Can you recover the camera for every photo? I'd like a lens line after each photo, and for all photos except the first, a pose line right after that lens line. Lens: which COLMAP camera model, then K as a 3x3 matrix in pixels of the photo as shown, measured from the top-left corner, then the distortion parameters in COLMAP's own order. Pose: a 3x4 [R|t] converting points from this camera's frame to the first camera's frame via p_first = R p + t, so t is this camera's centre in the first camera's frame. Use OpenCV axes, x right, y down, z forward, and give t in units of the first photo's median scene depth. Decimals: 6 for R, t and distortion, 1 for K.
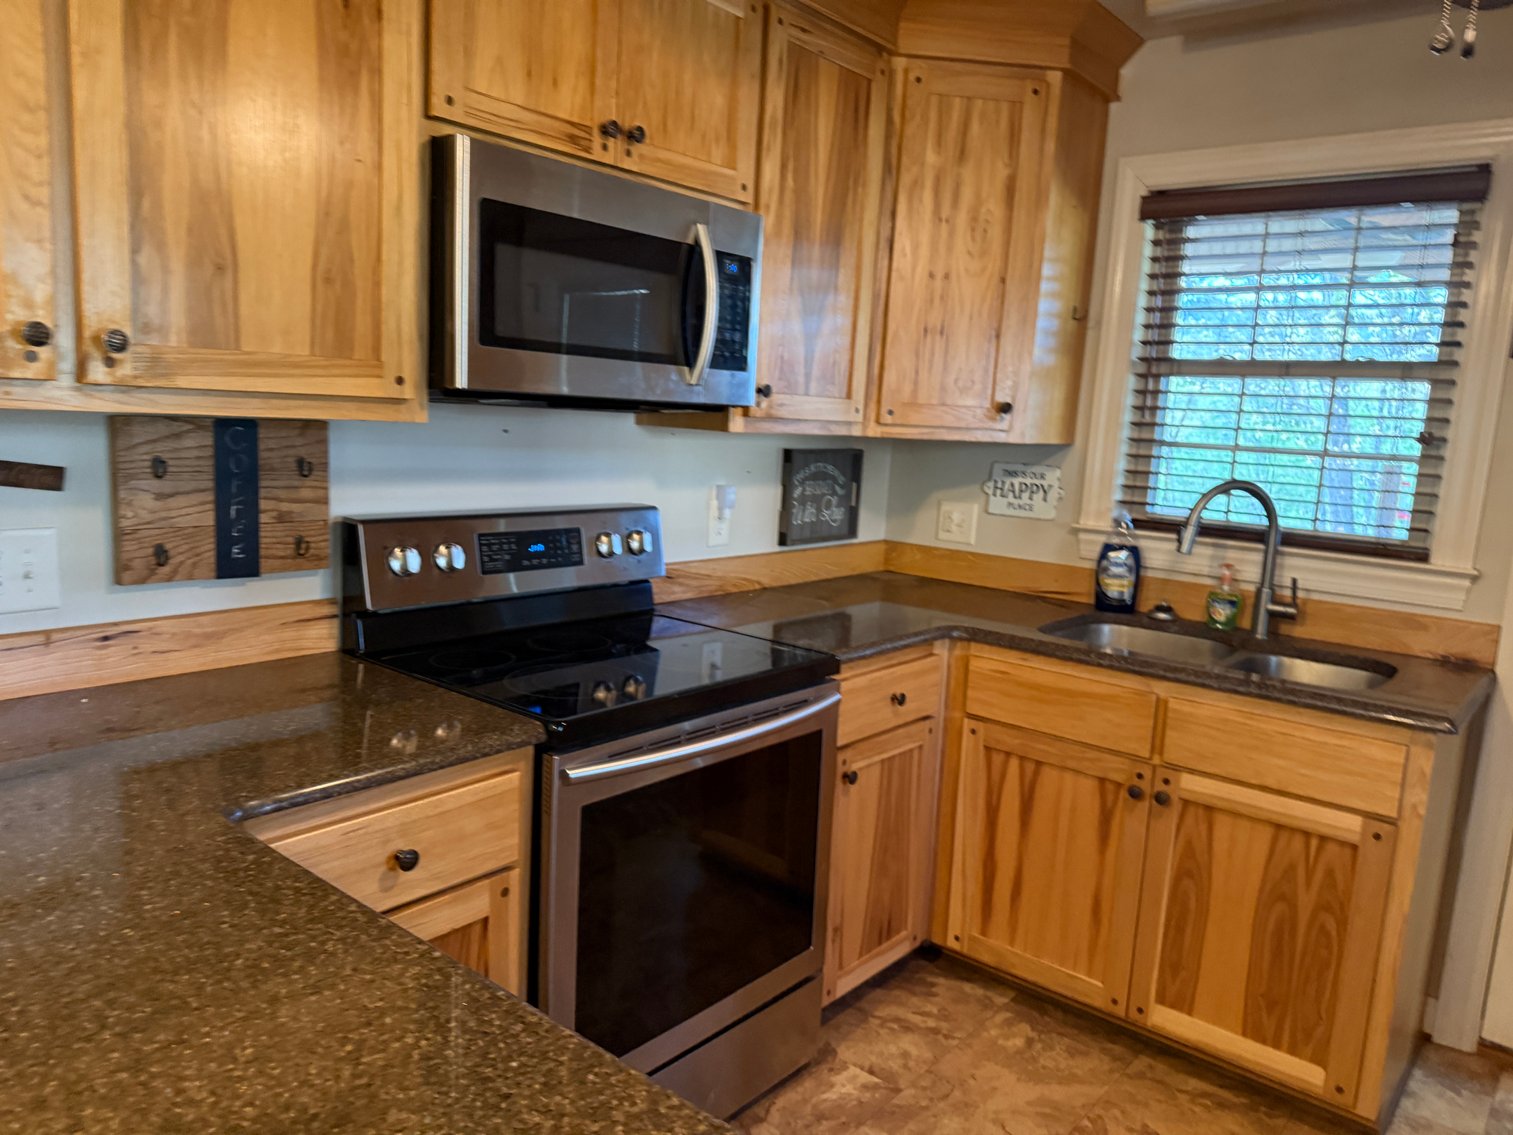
lens RADIAL K [[1057.0, 0, 769.6], [0, 1057.0, 576.6], [0, 0, 1]] dist [0.058290, -0.074780]
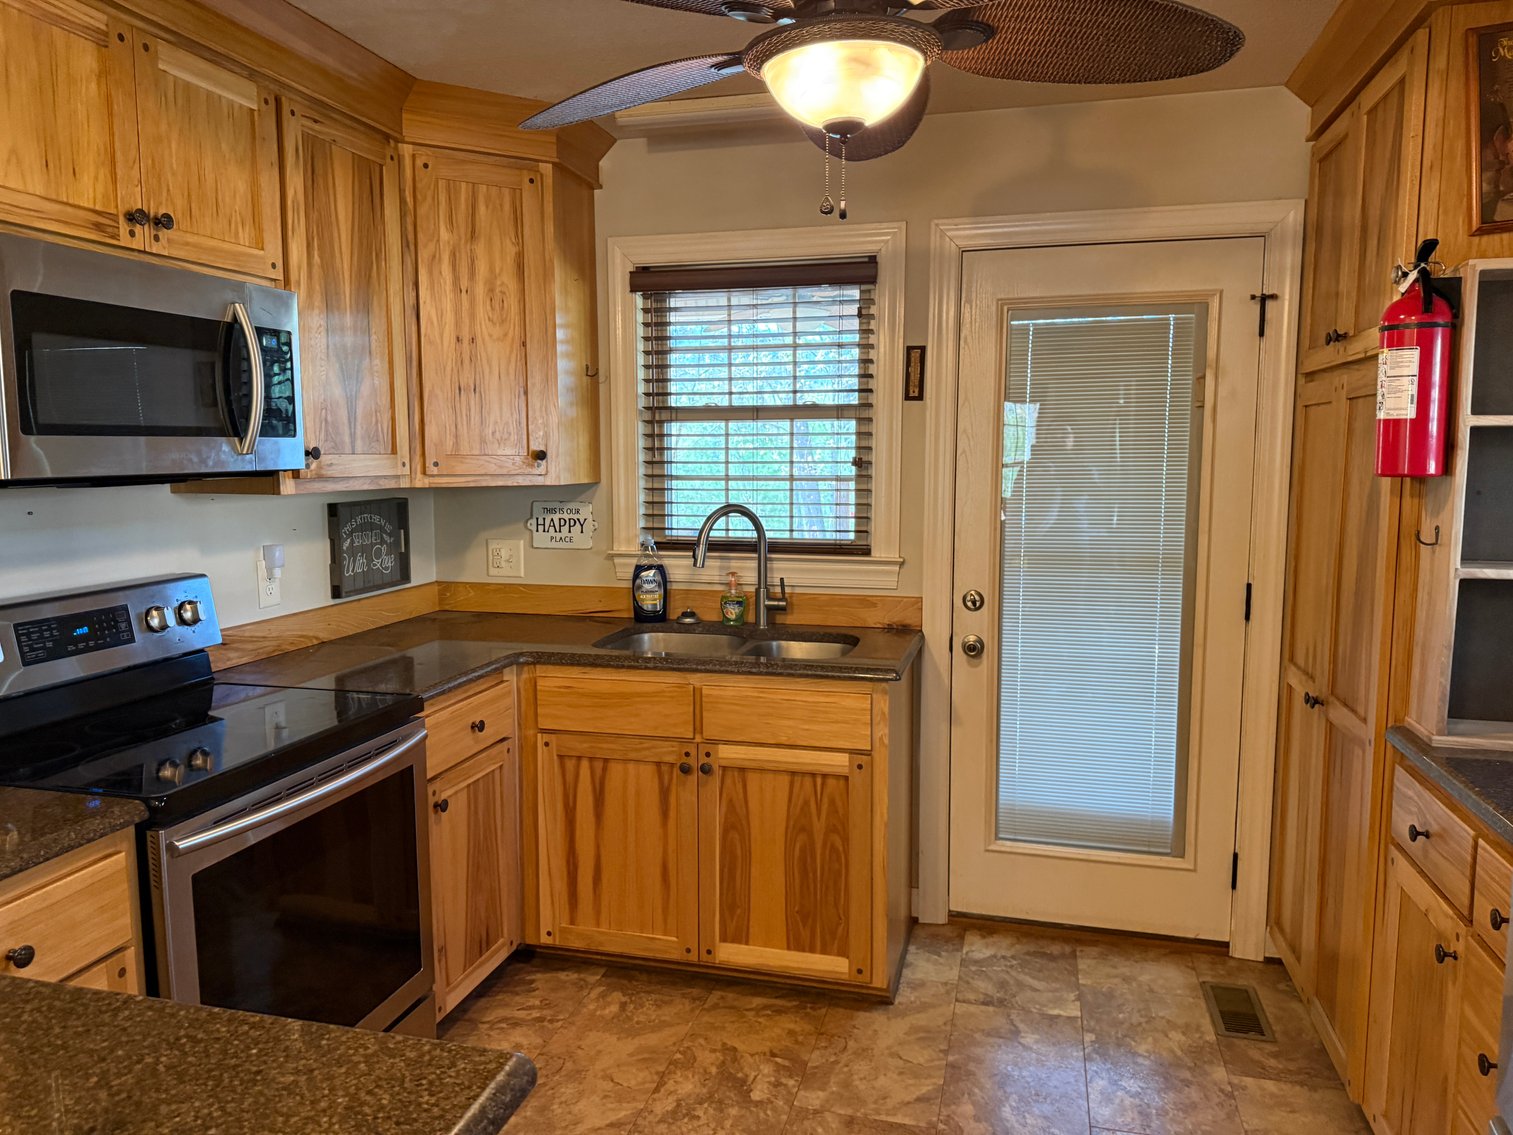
lens RADIAL K [[1057.0, 0, 737.7], [0, 1057.0, 537.2], [0, 0, 1]] dist [0.058290, -0.074780]
pose [[0.909800, -0.091469, 0.404842, -0.063618], [0.116332, 0.992514, -0.037186, -0.006258], [-0.398410, 0.080928, 0.913630, -0.138692]]
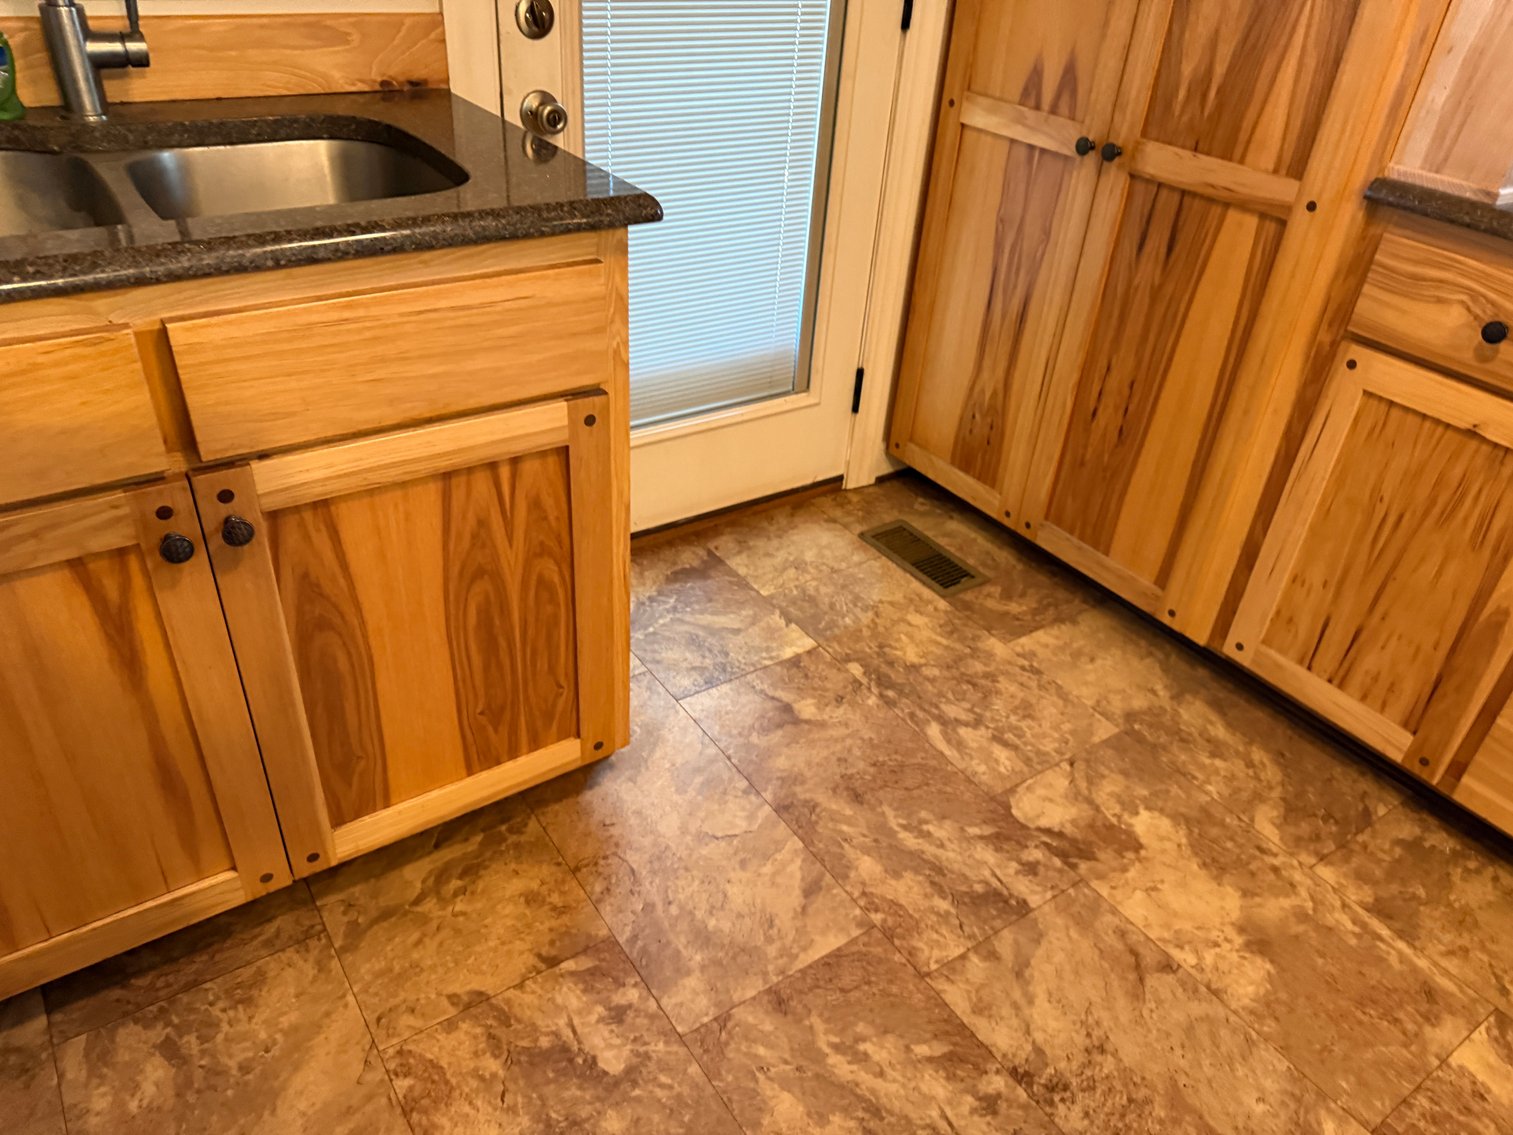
lens RADIAL K [[1057.0, 0, 763.9], [0, 1057.0, 577.5], [0, 0, 1]] dist [0.058290, -0.074780]
pose [[0.276945, -0.566869, 0.775862, 0.052956], [0.094027, 0.819557, 0.565231, -0.020111], [-0.956274, -0.083586, 0.280273, 0.616421]]
